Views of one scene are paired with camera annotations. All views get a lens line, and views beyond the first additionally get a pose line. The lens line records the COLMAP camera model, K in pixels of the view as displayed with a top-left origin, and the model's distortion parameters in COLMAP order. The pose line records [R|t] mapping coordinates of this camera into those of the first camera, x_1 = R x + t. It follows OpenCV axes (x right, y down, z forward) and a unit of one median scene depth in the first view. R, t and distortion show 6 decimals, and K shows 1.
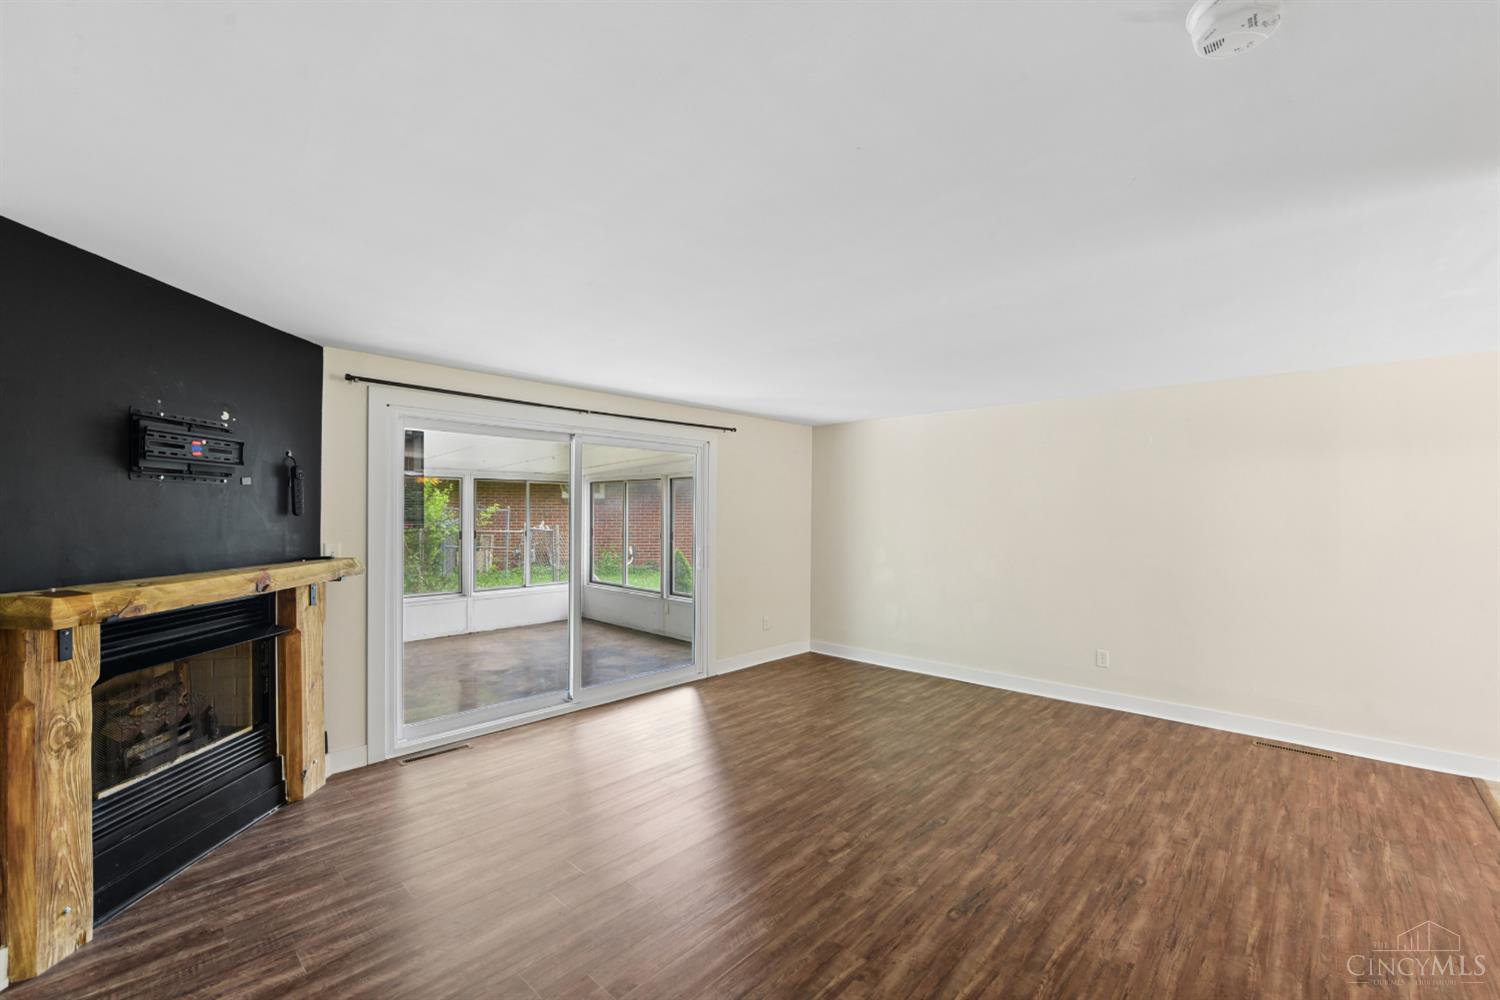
lens RADIAL K [[622.3, 0, 750.0], [0, 622.3, 500.0], [0, 0, 1]] dist [-0.017981, -0.000191]
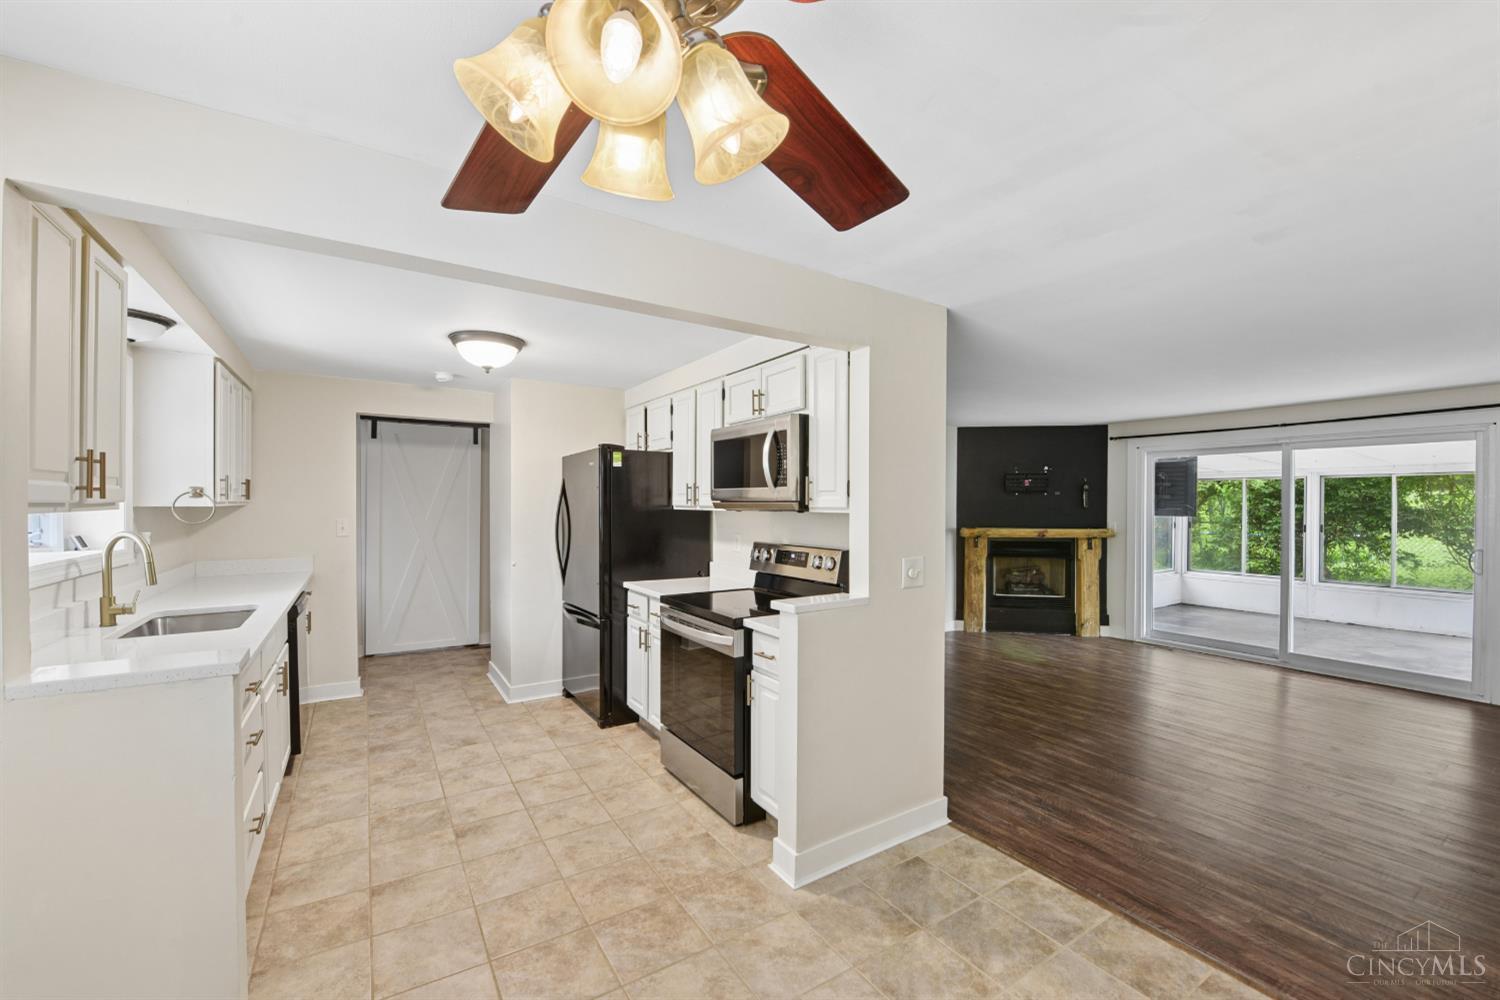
lens RADIAL K [[622.3, 0, 750.0], [0, 622.3, 500.0], [0, 0, 1]] dist [-0.017981, -0.000191]
pose [[-0.258595, -0.012205, -0.965909, 2.197108], [0.004322, 0.999896, -0.013791, 0.028521], [0.965976, -0.007741, -0.258515, 0.545744]]
